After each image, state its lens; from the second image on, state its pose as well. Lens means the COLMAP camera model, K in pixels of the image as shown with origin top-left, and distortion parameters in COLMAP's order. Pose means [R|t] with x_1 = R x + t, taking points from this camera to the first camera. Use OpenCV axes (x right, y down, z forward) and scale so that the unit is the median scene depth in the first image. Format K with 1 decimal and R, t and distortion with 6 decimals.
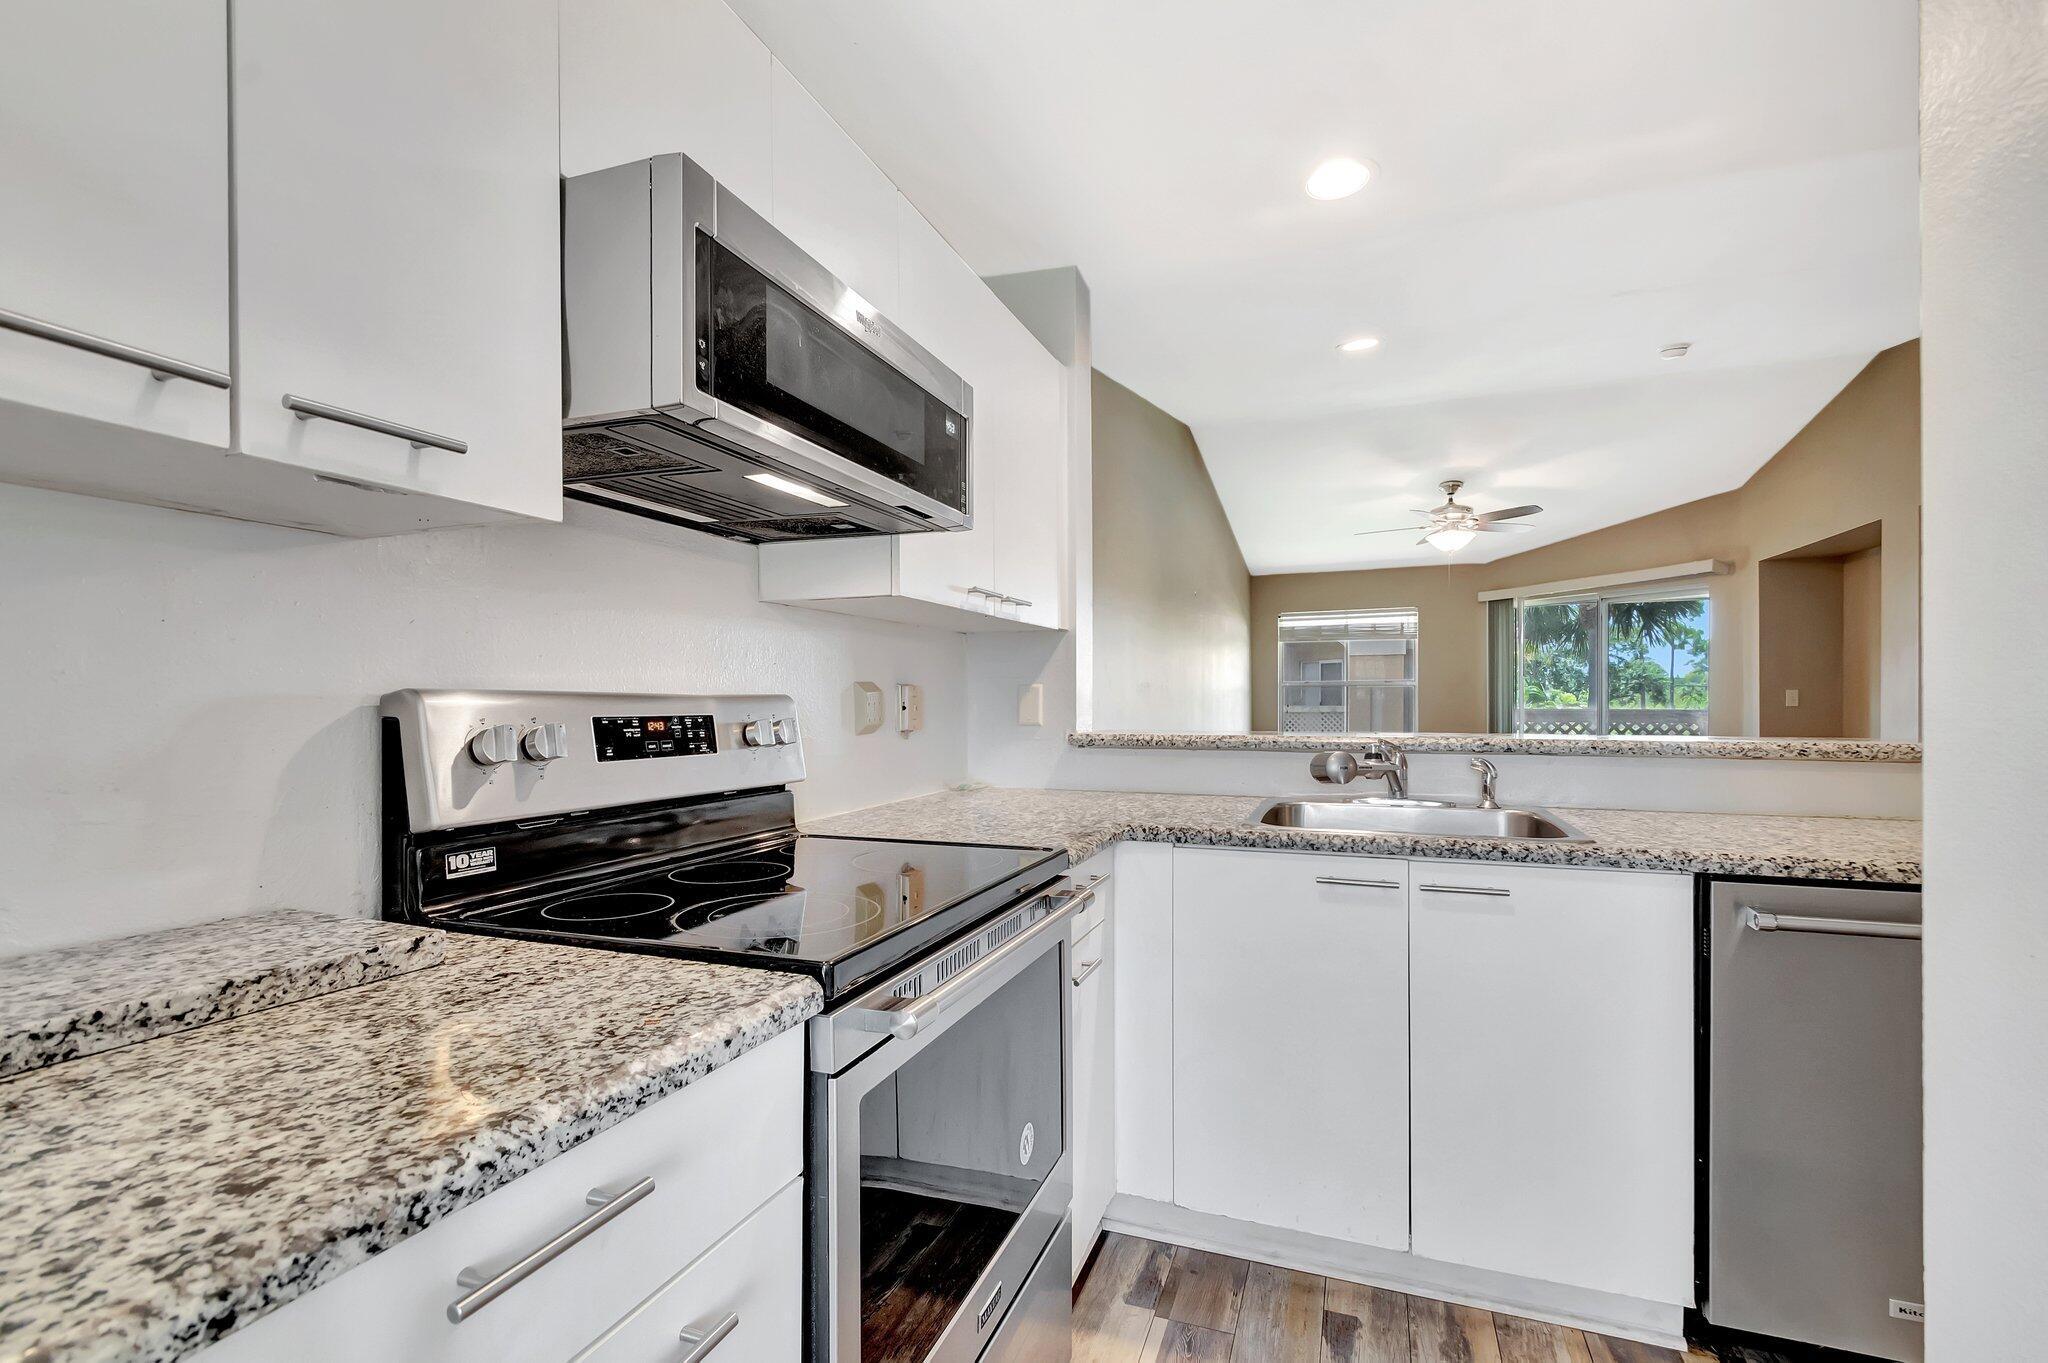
lens RADIAL K [[907.6, 0, 1021.4], [0, 907.6, 707.3], [0, 0, 1]] dist [-0.000328, -0.000129]
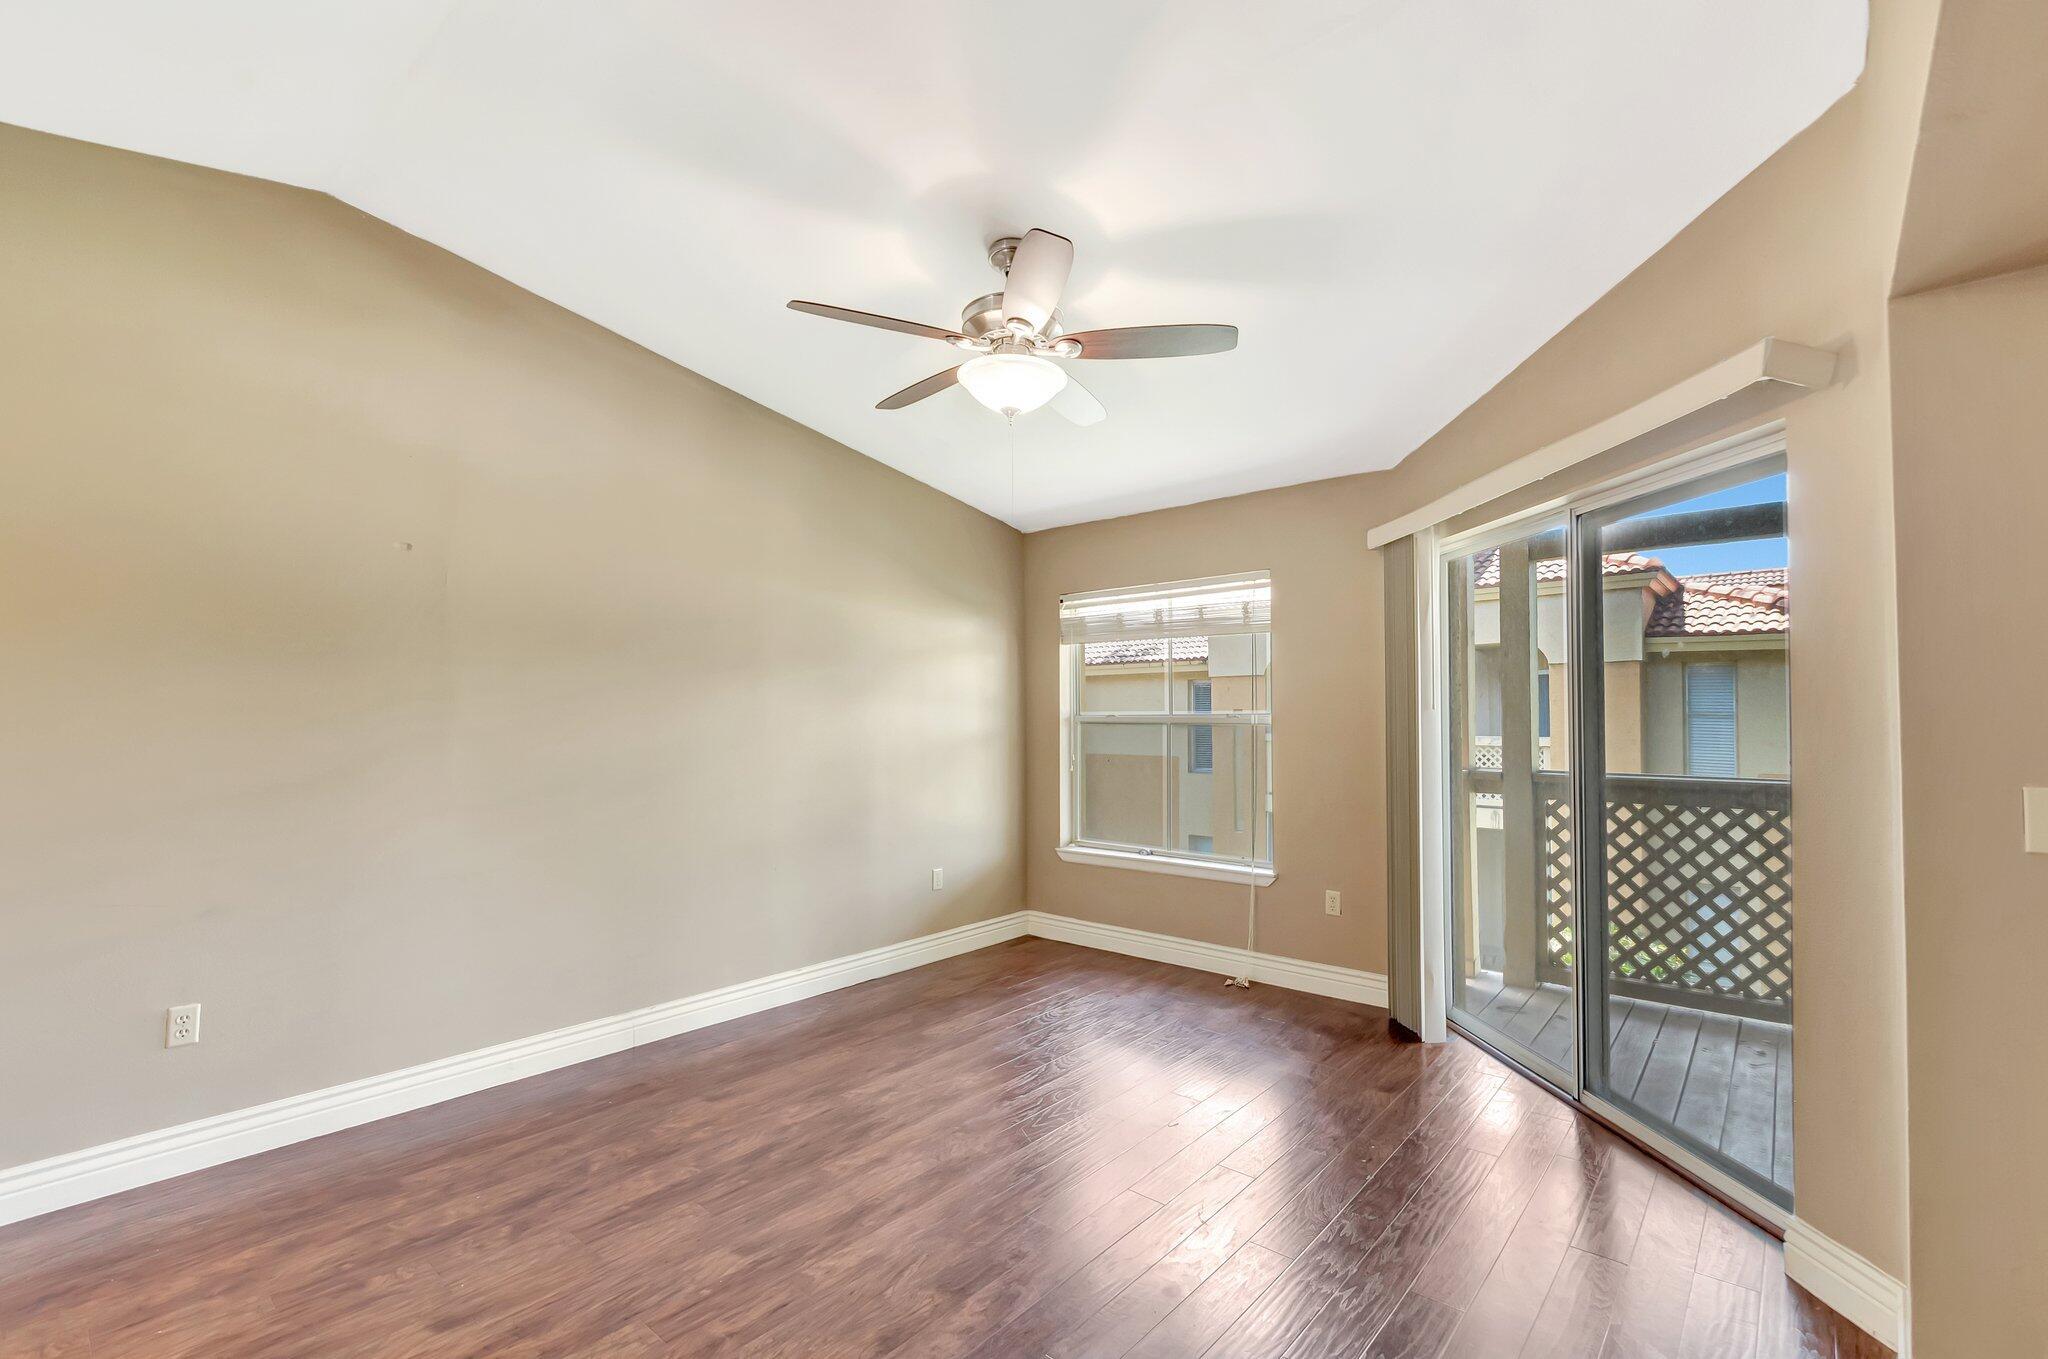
lens RADIAL K [[919.9, 0, 1031.7], [0, 919.9, 692.9], [0, 0, 1]] dist [0.015869, -0.000762]
pose [[0.941626, -0.005181, -0.336620, 2.261961], [-0.005850, 0.999479, -0.031747, -0.115678], [0.336609, 0.031863, 0.941105, 2.220562]]
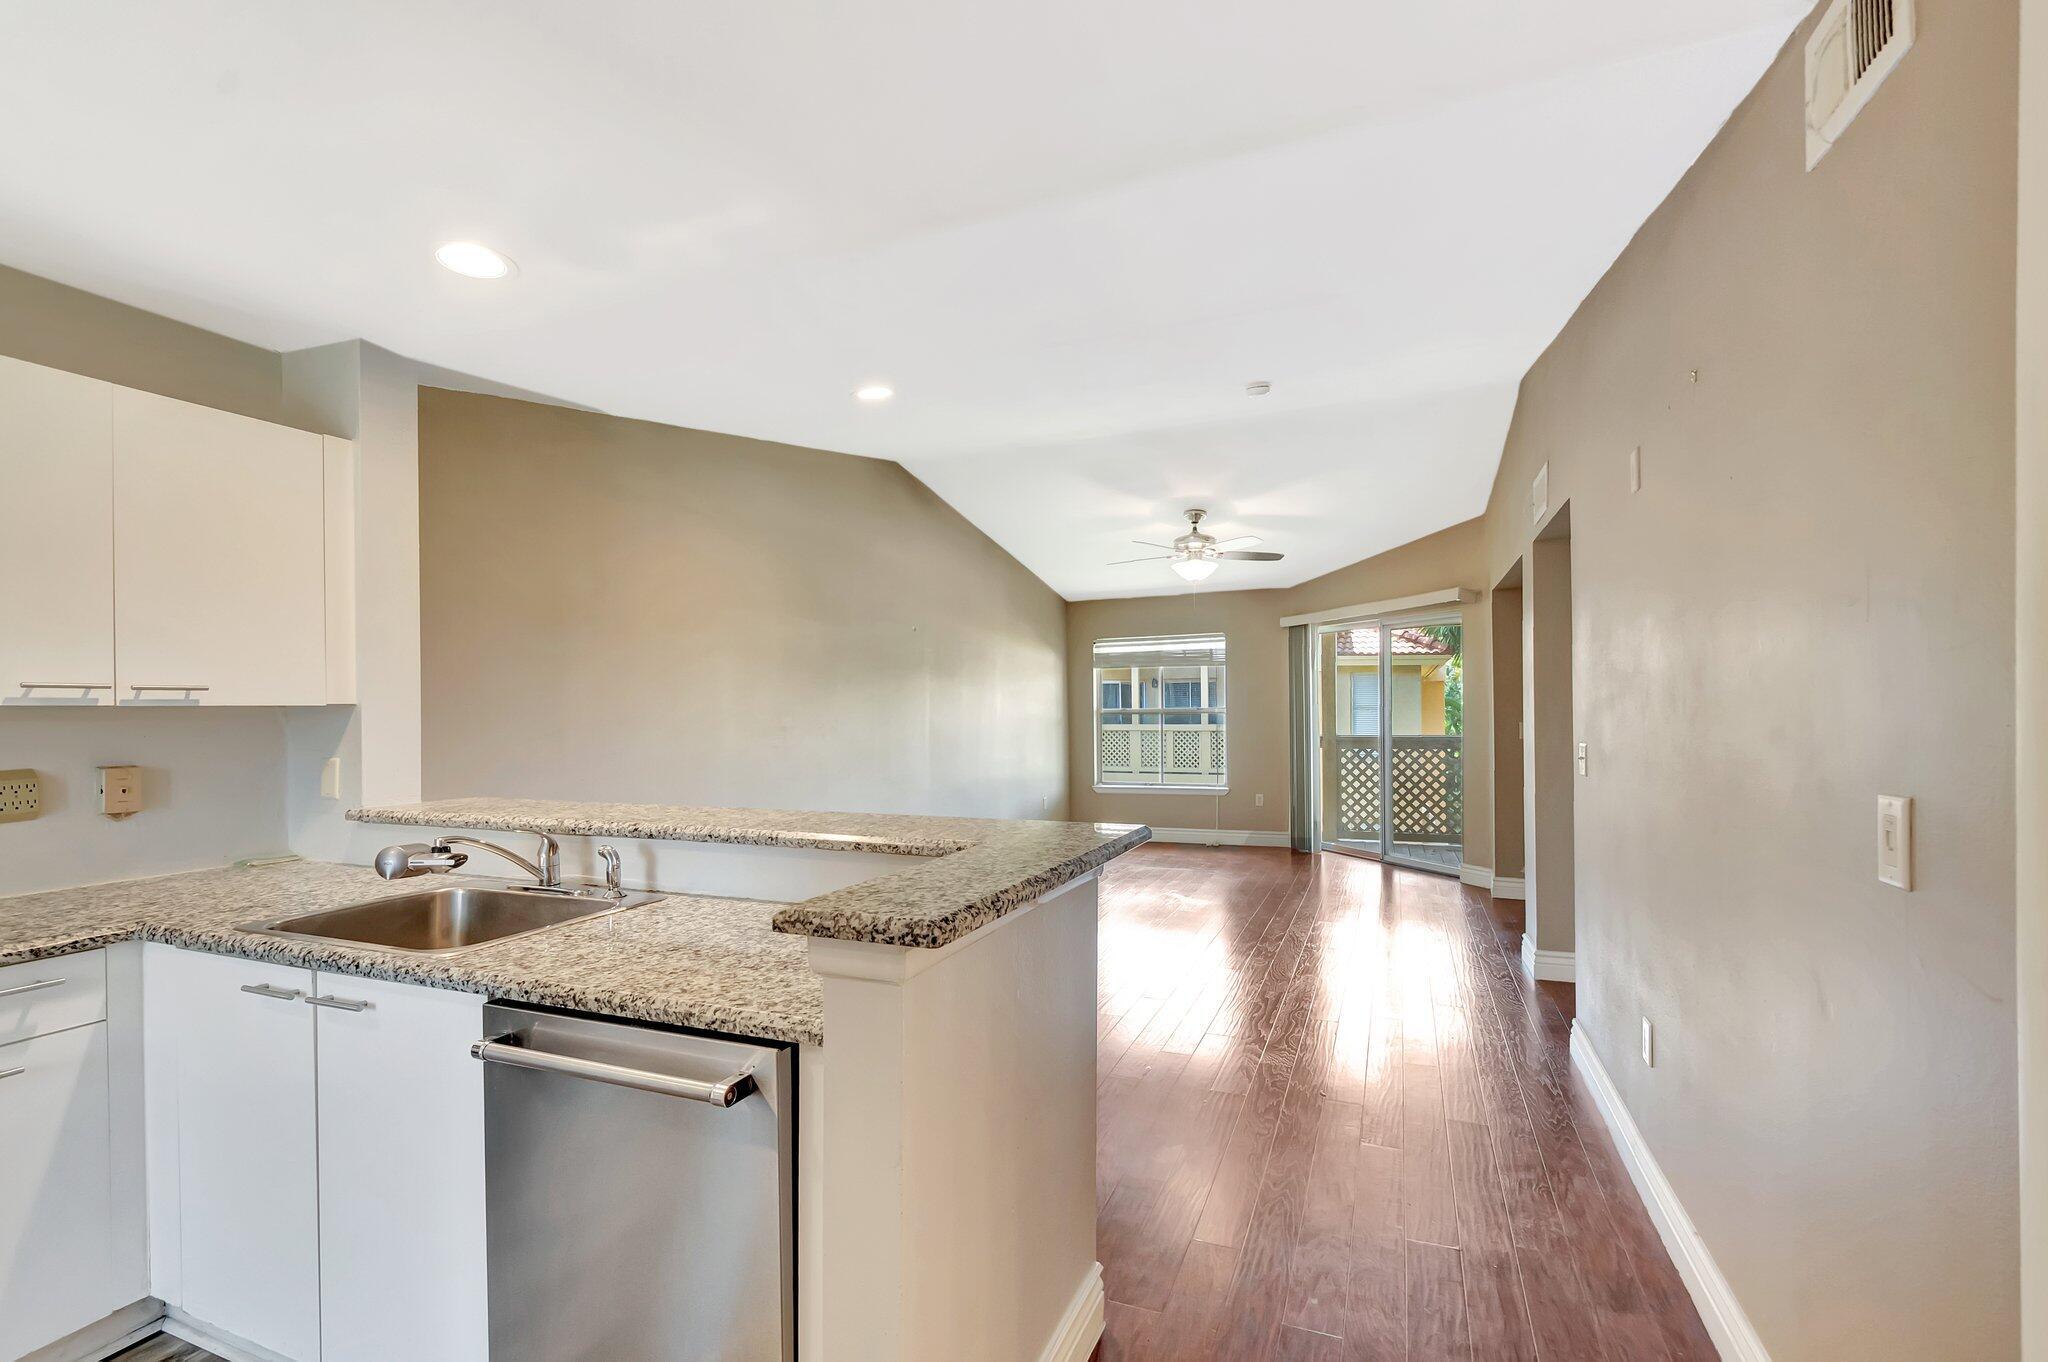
lens RADIAL K [[919.3, 0, 1022.9], [0, 919.3, 708.2], [0, 0, 1]] dist [-0.001324, -0.000515]
pose [[0.999727, -0.005499, -0.022728, 1.124018], [0.005256, 0.999929, -0.010718, -0.091756], [0.022785, 0.010595, 0.999684, 0.021420]]
